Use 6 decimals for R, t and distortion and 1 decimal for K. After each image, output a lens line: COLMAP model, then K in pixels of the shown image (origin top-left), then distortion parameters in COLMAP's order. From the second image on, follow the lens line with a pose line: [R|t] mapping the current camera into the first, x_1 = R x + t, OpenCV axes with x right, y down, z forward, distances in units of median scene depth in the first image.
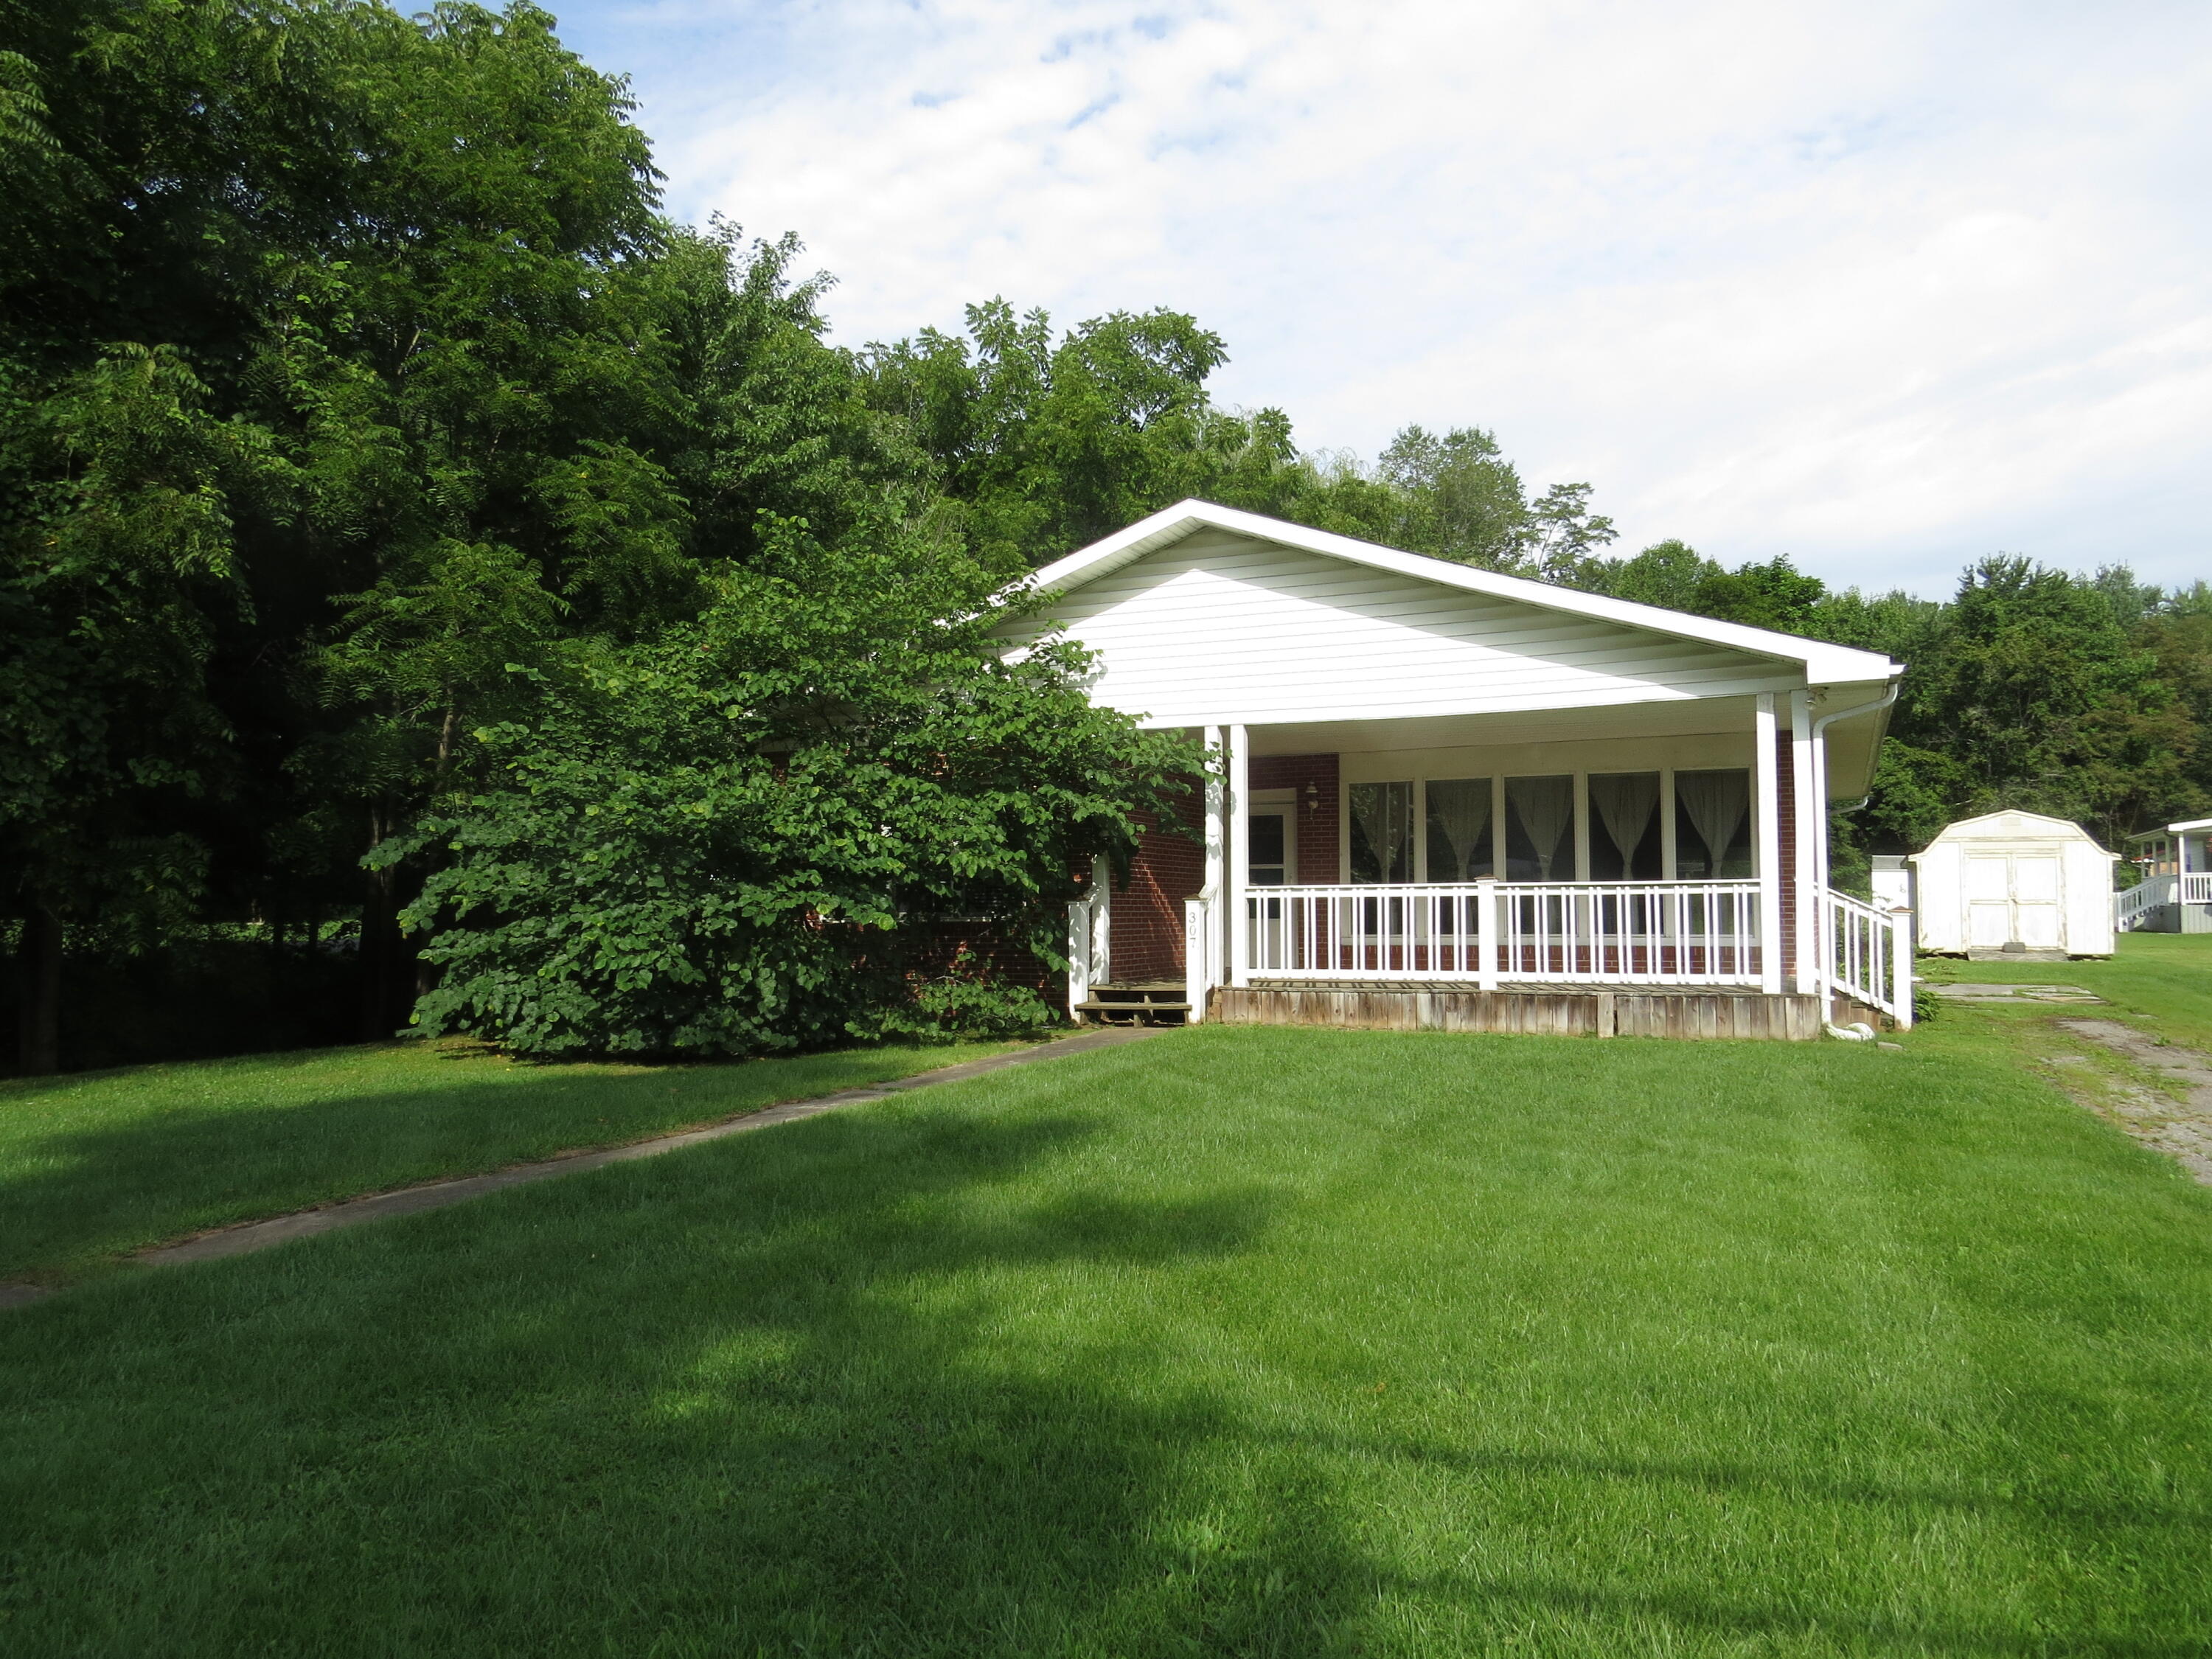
lens RADIAL K [[1576.4, 0, 1106.0], [0, 1576.4, 829.5], [0, 0, 1]] dist [-0.036584, 0.003236]
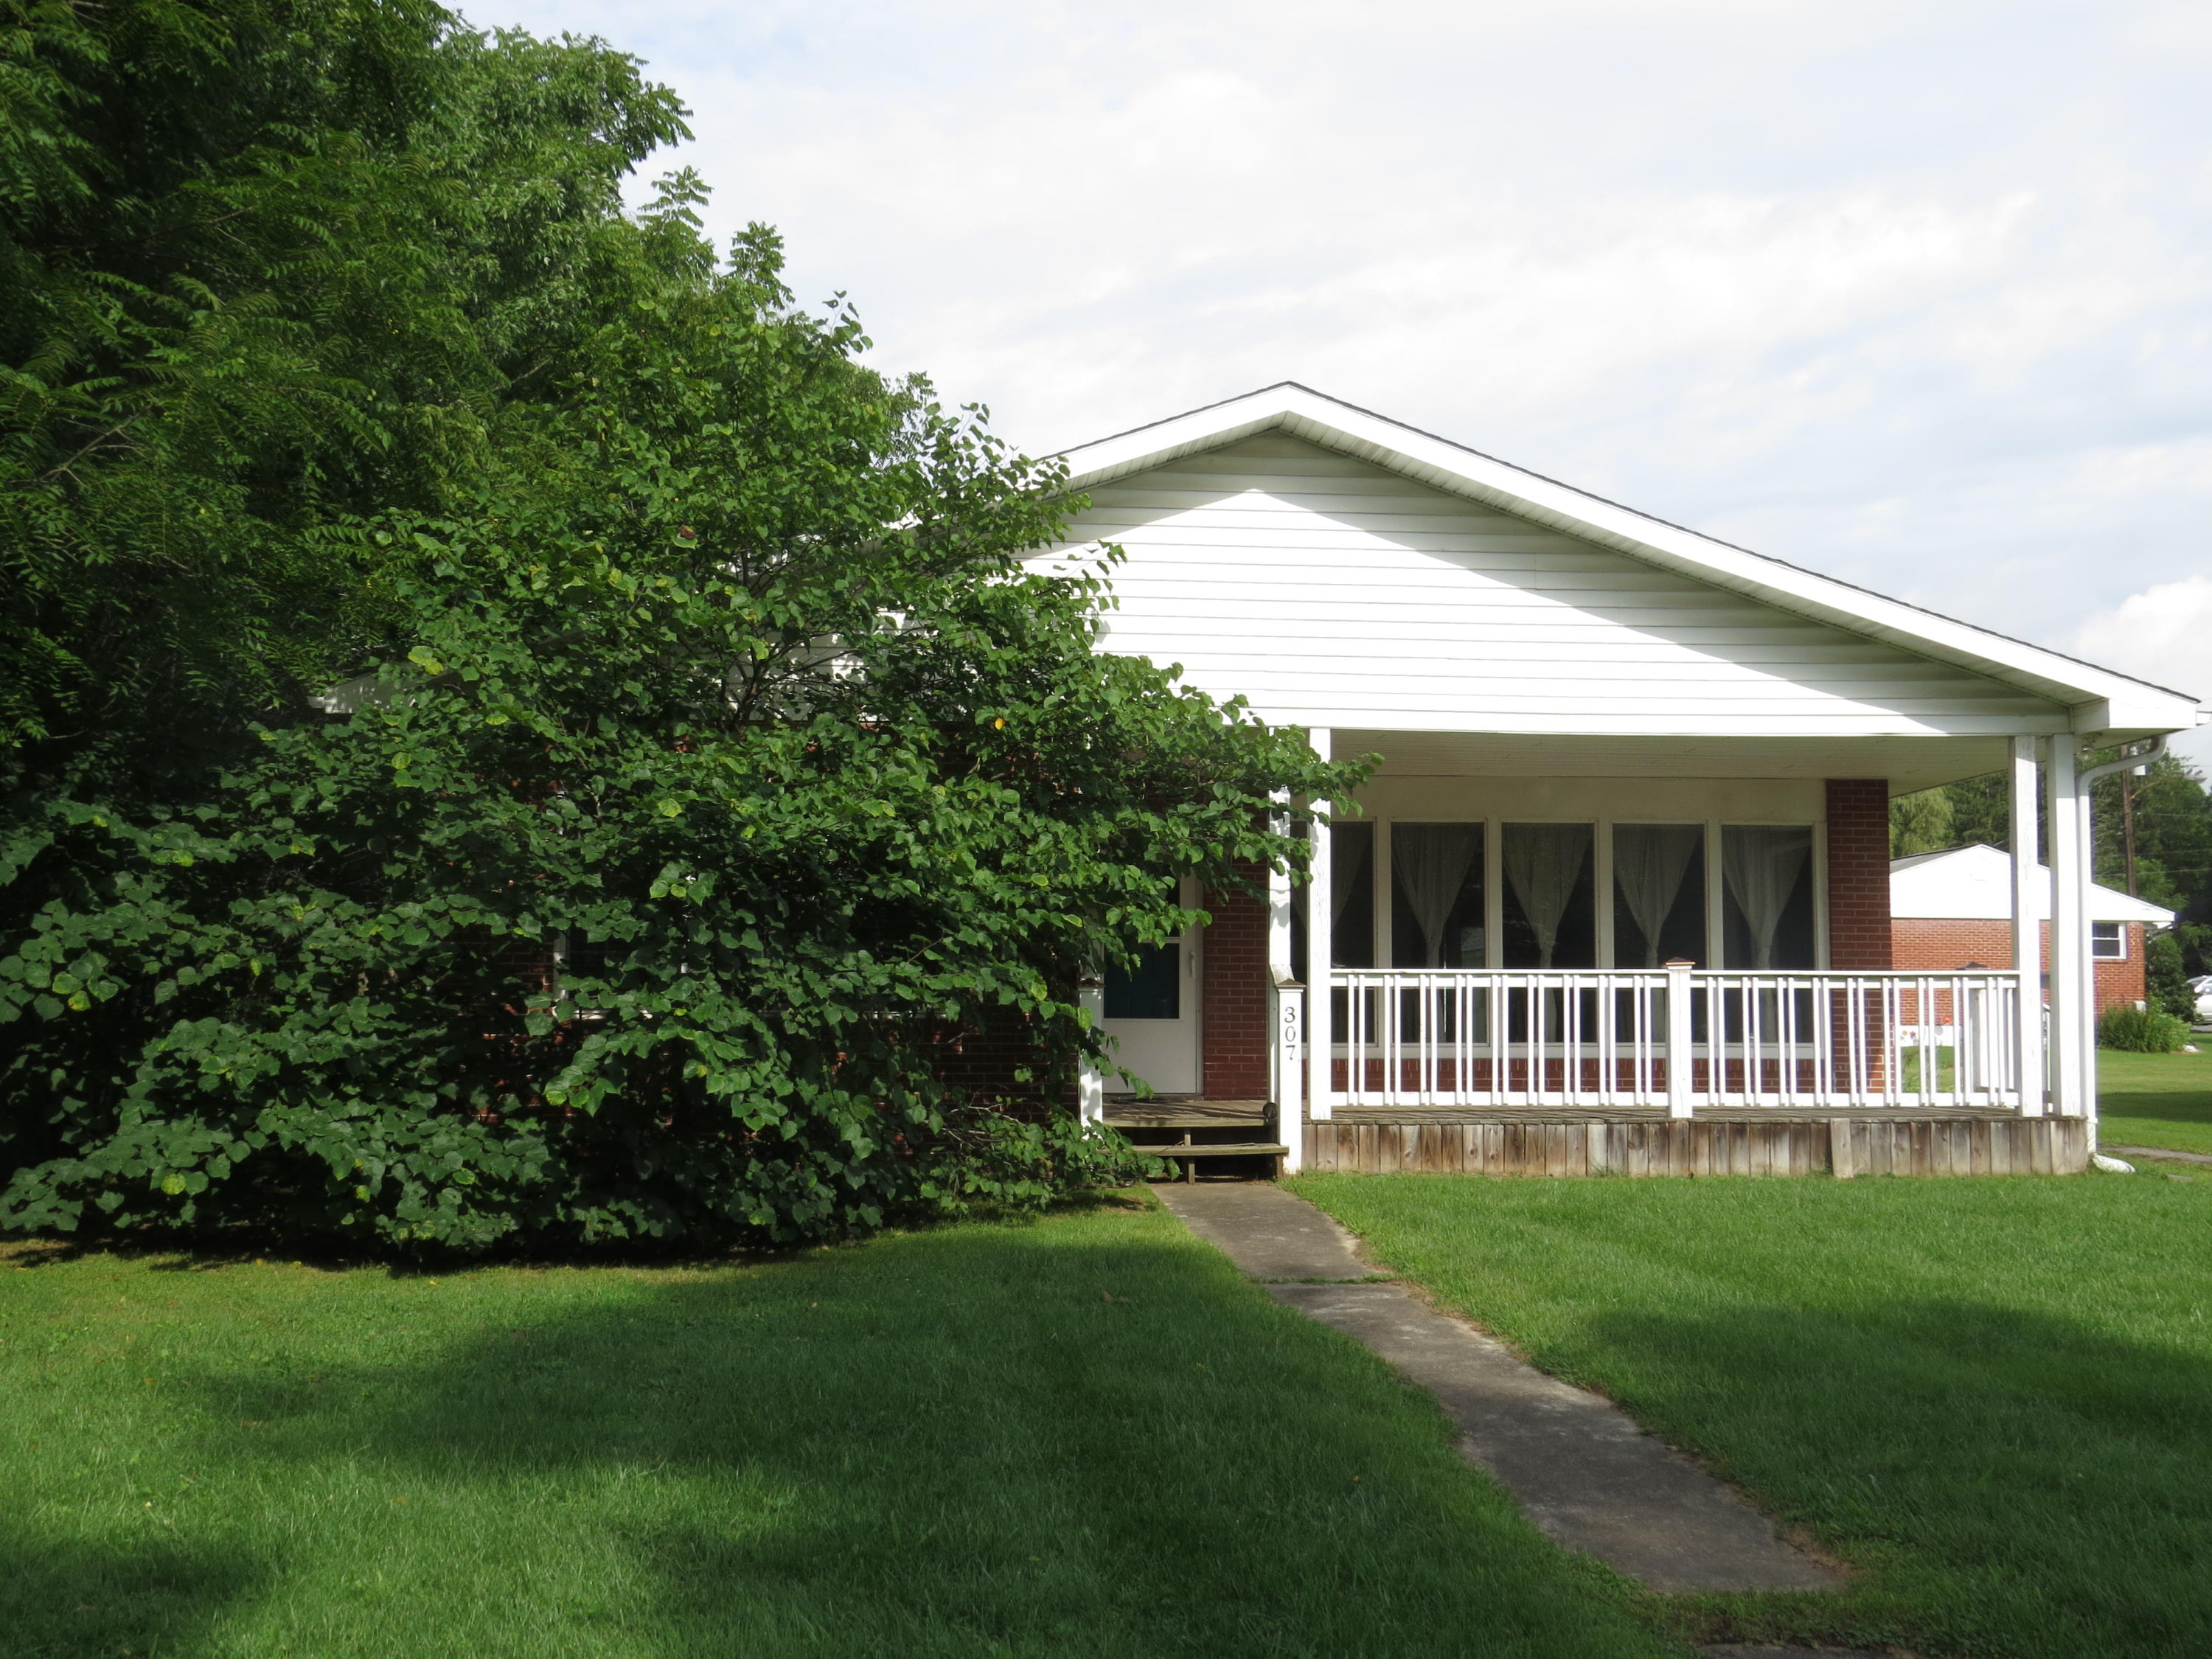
lens RADIAL K [[2446.6, 0, 1106.0], [0, 2446.6, 829.5], [0, 0, 1]] dist [-0.060529, -0.004119]
pose [[0.876049, 0.045014, 0.480116, -0.491444], [-0.034377, 0.998930, -0.030930, 0.012061], [-0.480995, 0.010591, 0.876660, 0.130702]]
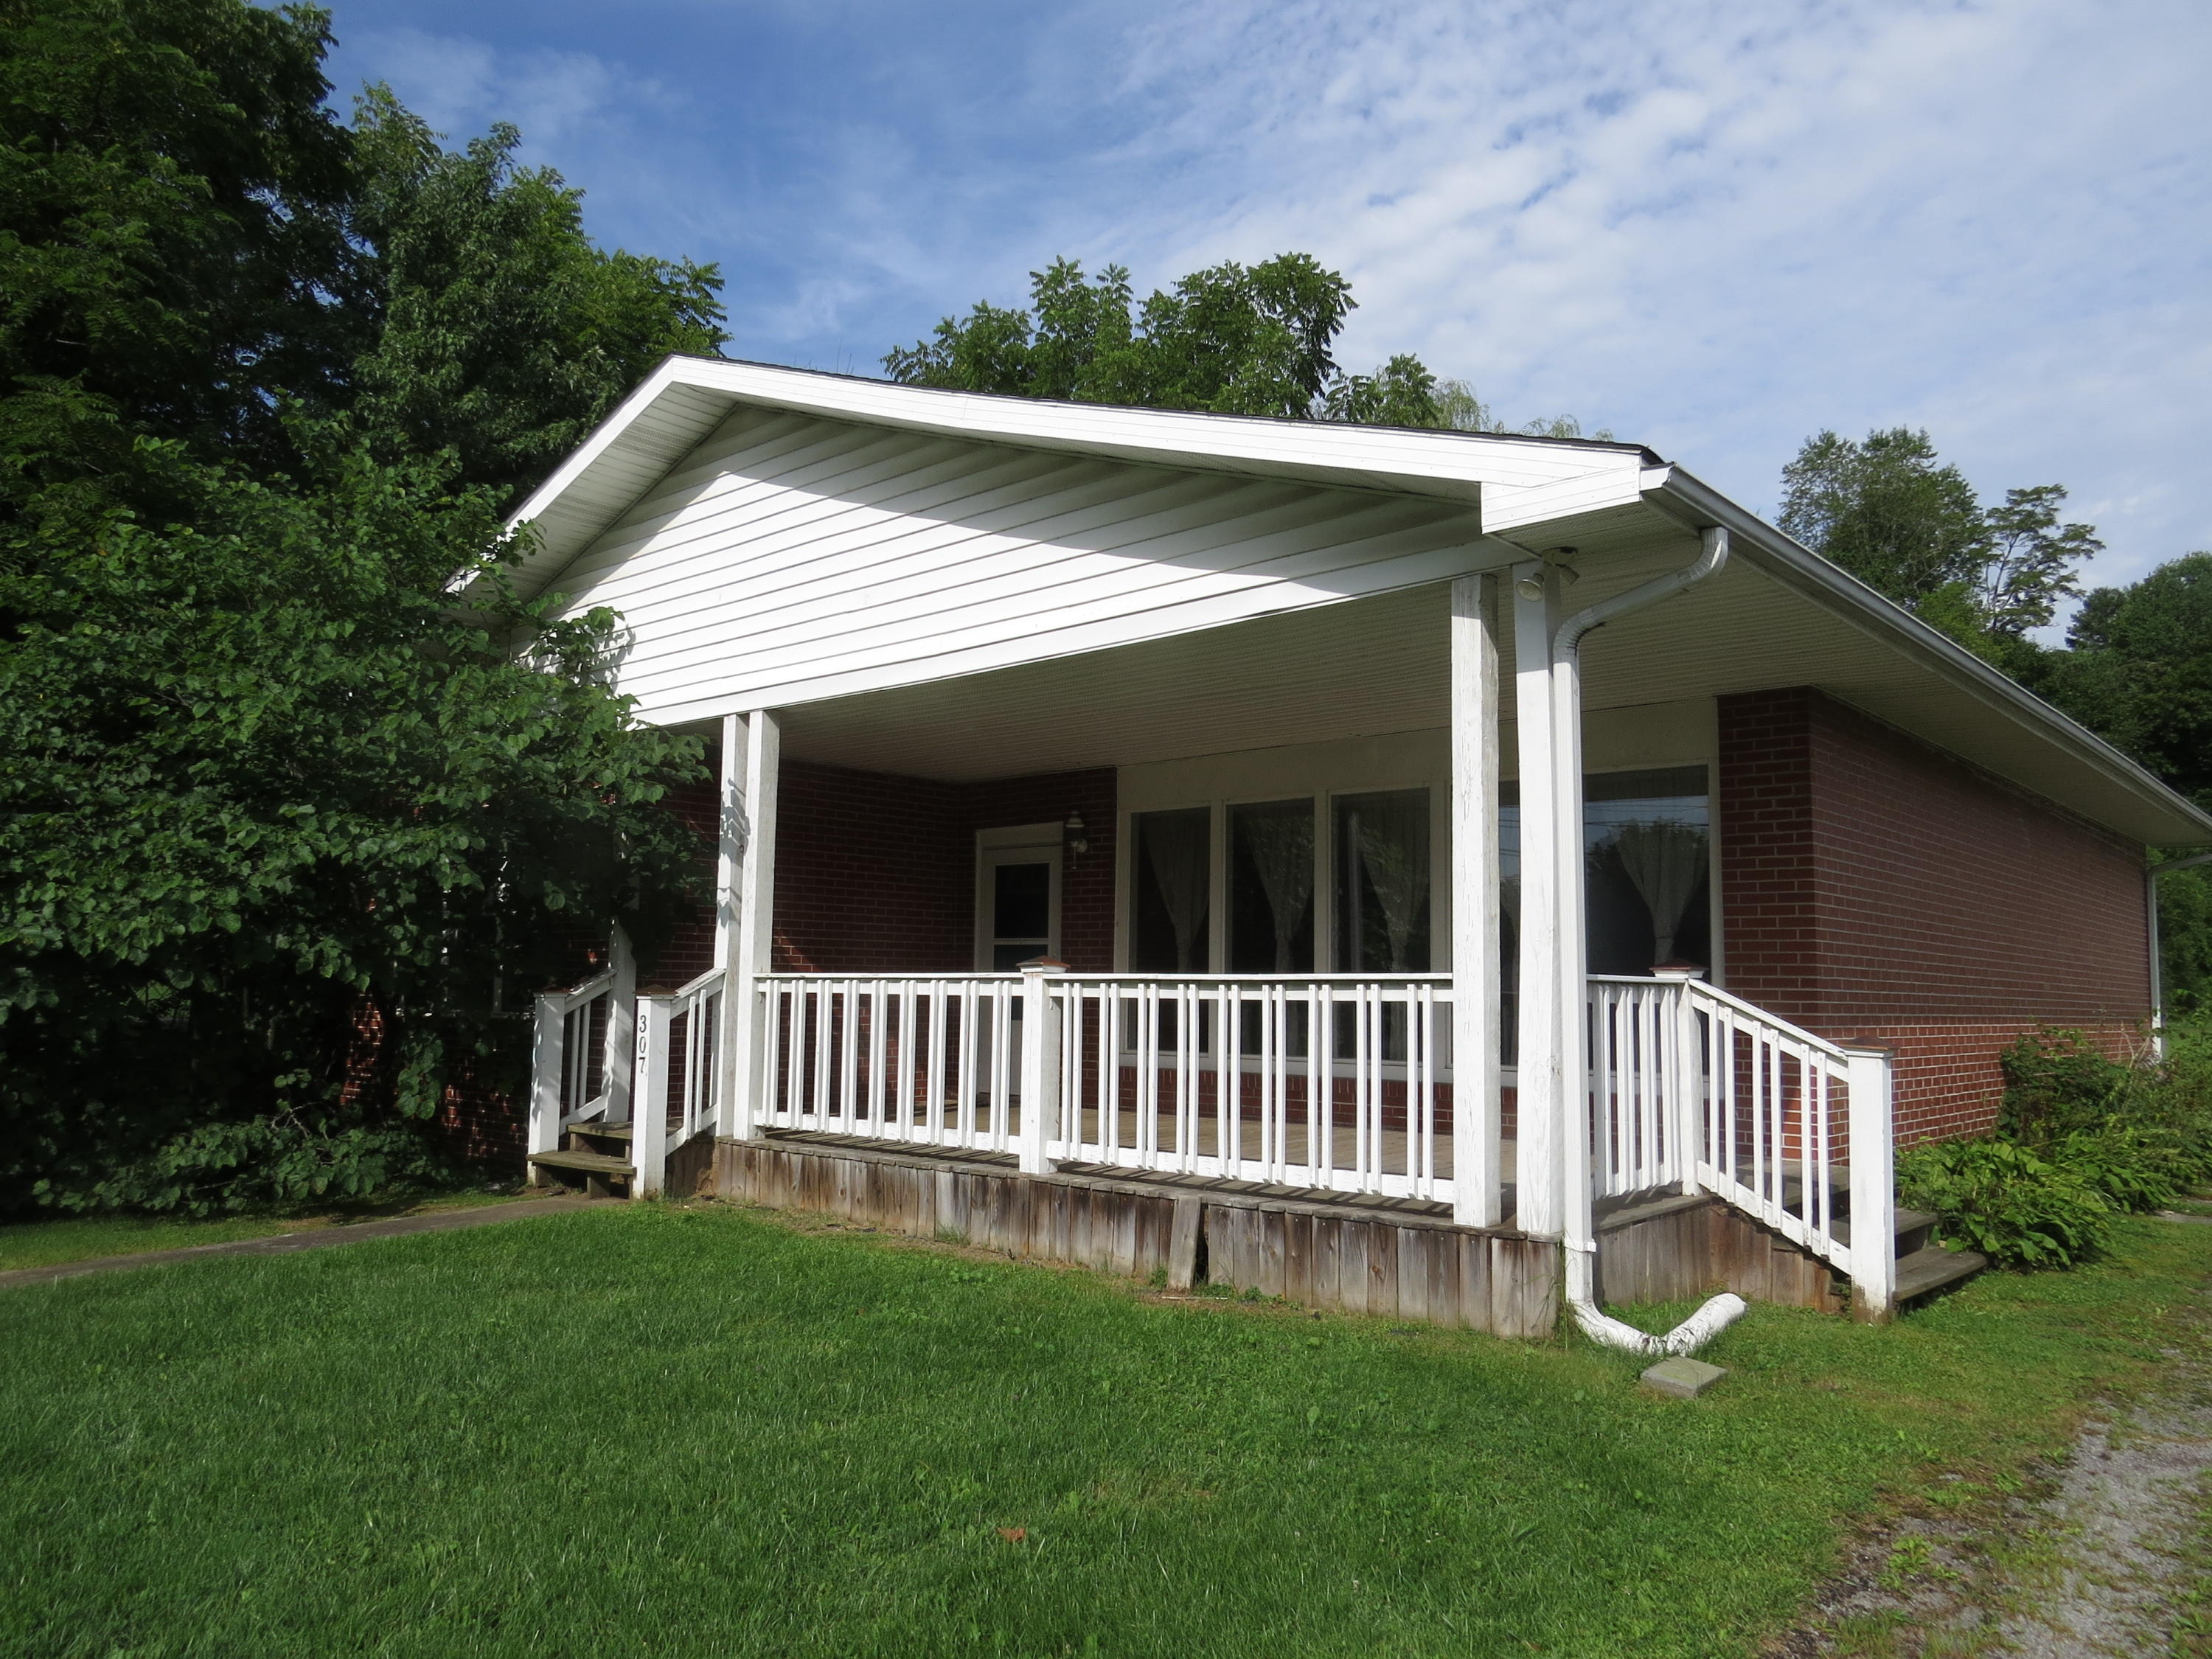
lens RADIAL K [[1588.2, 0, 1106.0], [0, 1588.2, 829.5], [0, 0, 1]] dist [-0.055986, 0.026134]
pose [[0.954889, -0.012580, -0.296696, 0.394168], [-0.002383, 0.998746, -0.050017, 0.010953], [0.296953, 0.048468, 0.953661, 0.448221]]
